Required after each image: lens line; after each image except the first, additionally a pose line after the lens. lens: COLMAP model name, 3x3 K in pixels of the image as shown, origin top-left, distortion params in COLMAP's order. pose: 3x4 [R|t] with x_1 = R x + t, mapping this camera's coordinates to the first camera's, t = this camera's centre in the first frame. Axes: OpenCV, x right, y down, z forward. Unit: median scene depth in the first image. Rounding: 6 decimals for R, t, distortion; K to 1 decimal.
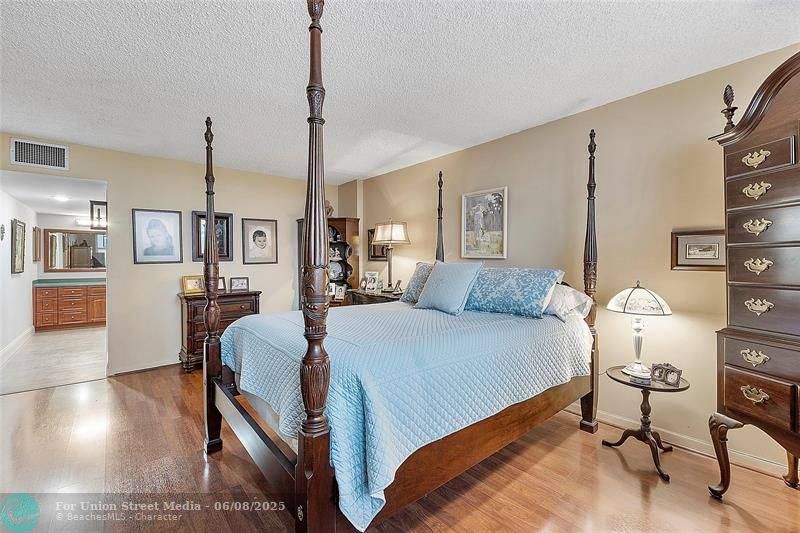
lens RADIAL K [[338.7, 0, 399.9], [0, 338.7, 263.7], [0, 0, 1]] dist [-0.005394, -0.001158]
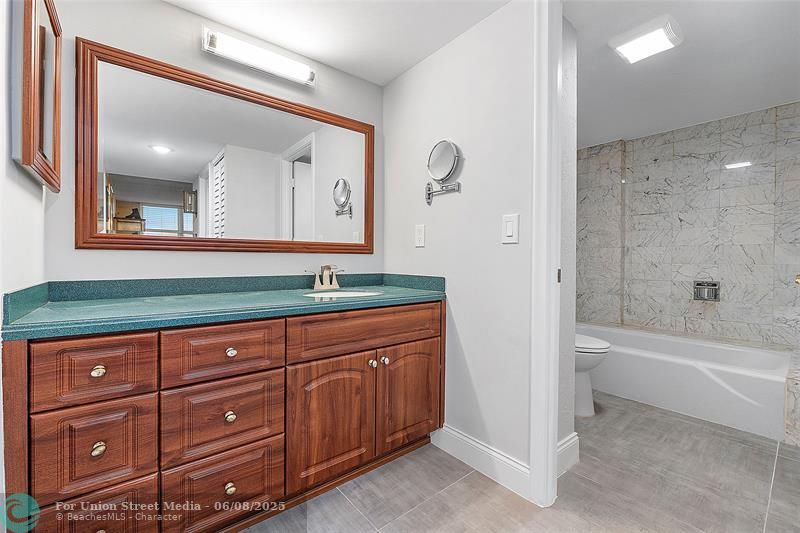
lens RADIAL K [[338.7, 0, 399.9], [0, 338.7, 263.7], [0, 0, 1]] dist [-0.005394, -0.001158]
pose [[0.999586, 0.007636, -0.027747, -0.858397], [-0.007553, 0.999967, 0.003107, 0.033901], [0.027770, -0.002896, 0.999610, 0.802447]]
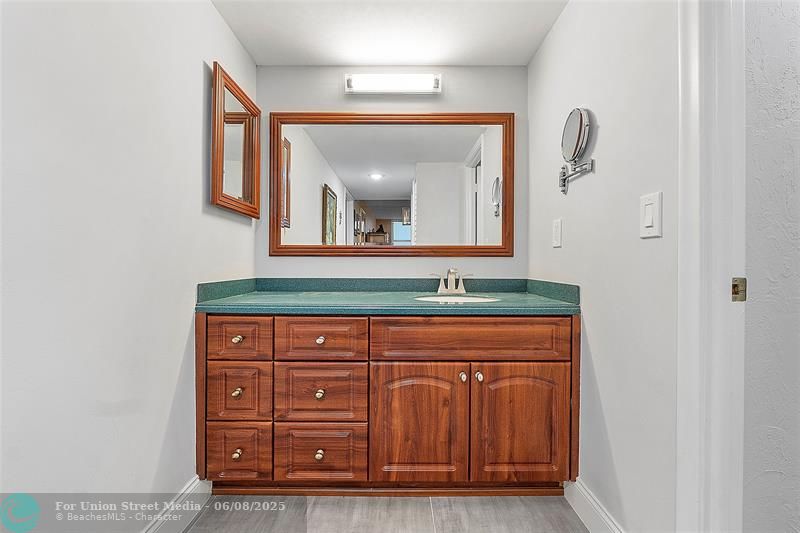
lens RADIAL K [[338.7, 0, 399.9], [0, 338.7, 263.7], [0, 0, 1]] dist [-0.005394, -0.001158]
pose [[0.760457, 0.004036, -0.649376, -0.773552], [-0.009571, 0.999942, -0.004994, 0.034024], [0.649318, 0.010013, 0.760451, 0.848057]]
